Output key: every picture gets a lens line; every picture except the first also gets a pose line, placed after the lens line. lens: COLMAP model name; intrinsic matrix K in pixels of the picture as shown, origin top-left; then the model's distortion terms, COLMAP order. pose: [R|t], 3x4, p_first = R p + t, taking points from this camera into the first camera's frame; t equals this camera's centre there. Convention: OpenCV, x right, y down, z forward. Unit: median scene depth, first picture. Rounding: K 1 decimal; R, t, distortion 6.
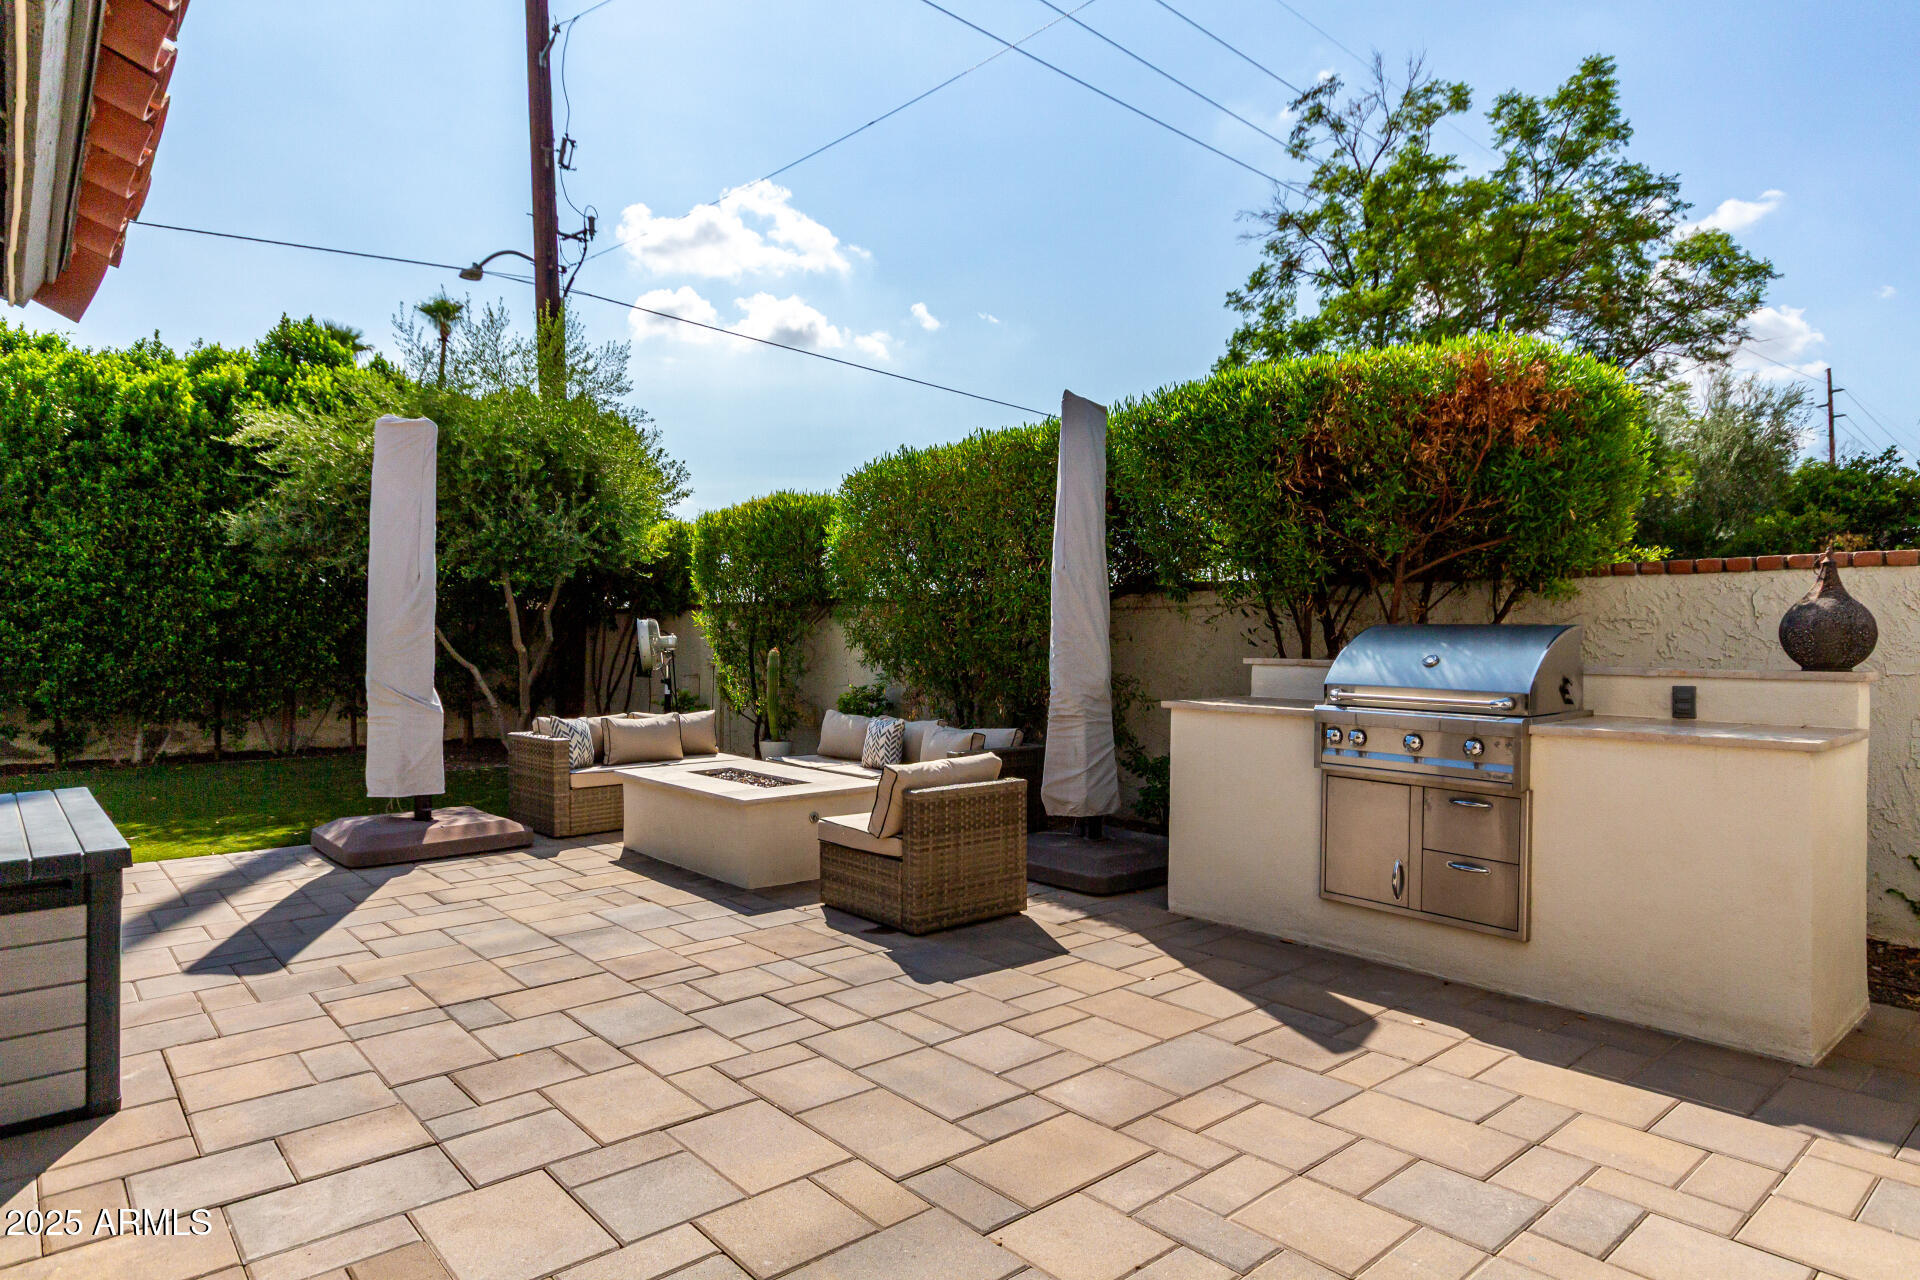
lens RADIAL K [[1092.3, 0, 961.3], [0, 1092.3, 638.6], [0, 0, 1]] dist [-0.001106, 0.001526]
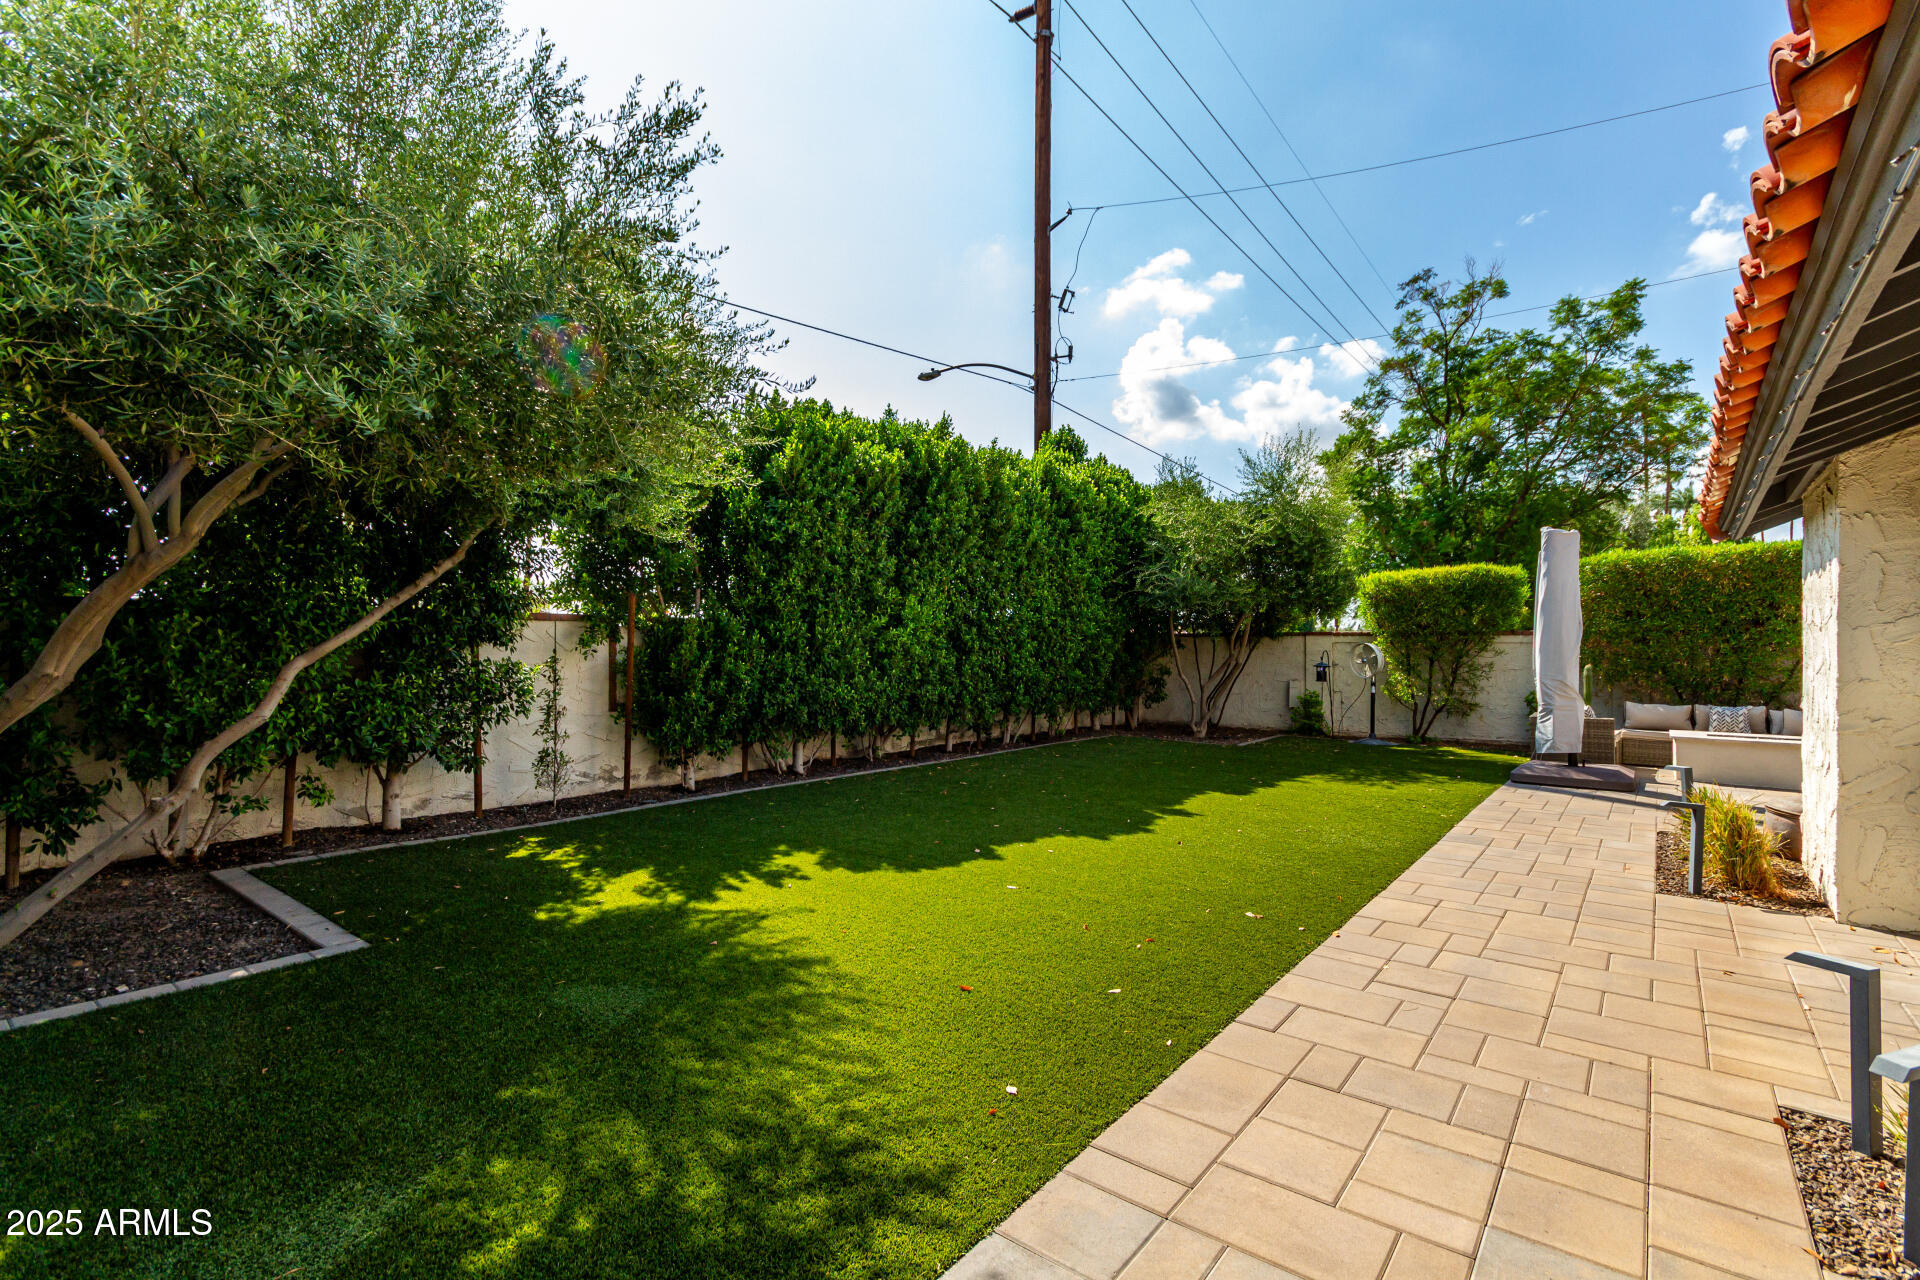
lens RADIAL K [[875.3, 0, 957.9], [0, 875.3, 639.7], [0, 0, 1]] dist [0.001860, 0.000217]
pose [[0.984638, 0.007748, 0.174437, -2.010108], [-0.006528, 0.999950, -0.007565, -0.017125], [-0.174487, 0.006310, 0.984639, -0.187444]]
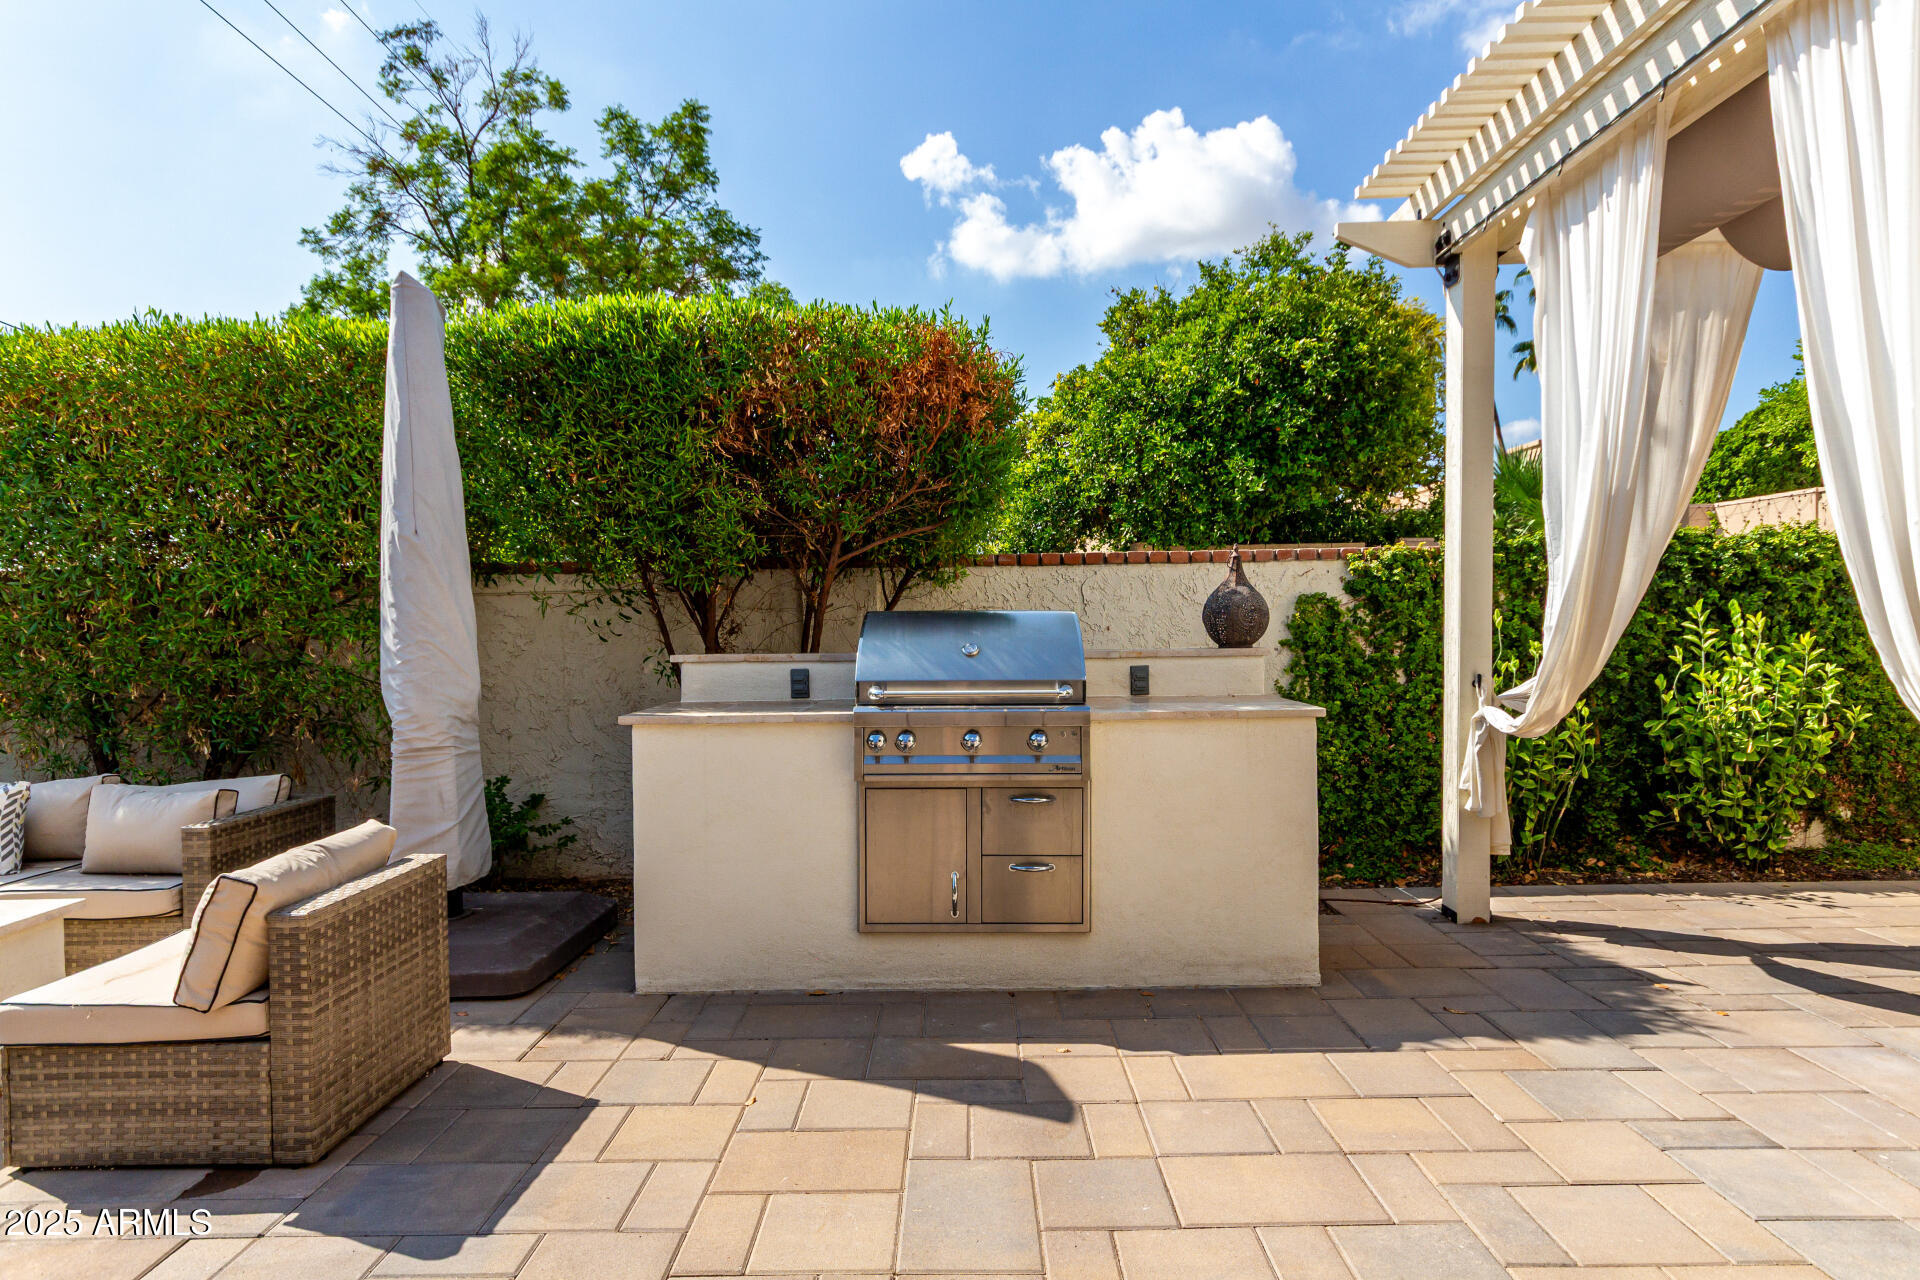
lens RADIAL K [[1048.8, 0, 960.2], [0, 1048.8, 649.1], [0, 0, 1]] dist [0.002368, 0.003414]
pose [[0.661598, -0.030429, 0.749241, -0.184971], [0.018343, 0.999534, 0.024397, -0.001731], [-0.749635, -0.002398, 0.661848, 0.327583]]
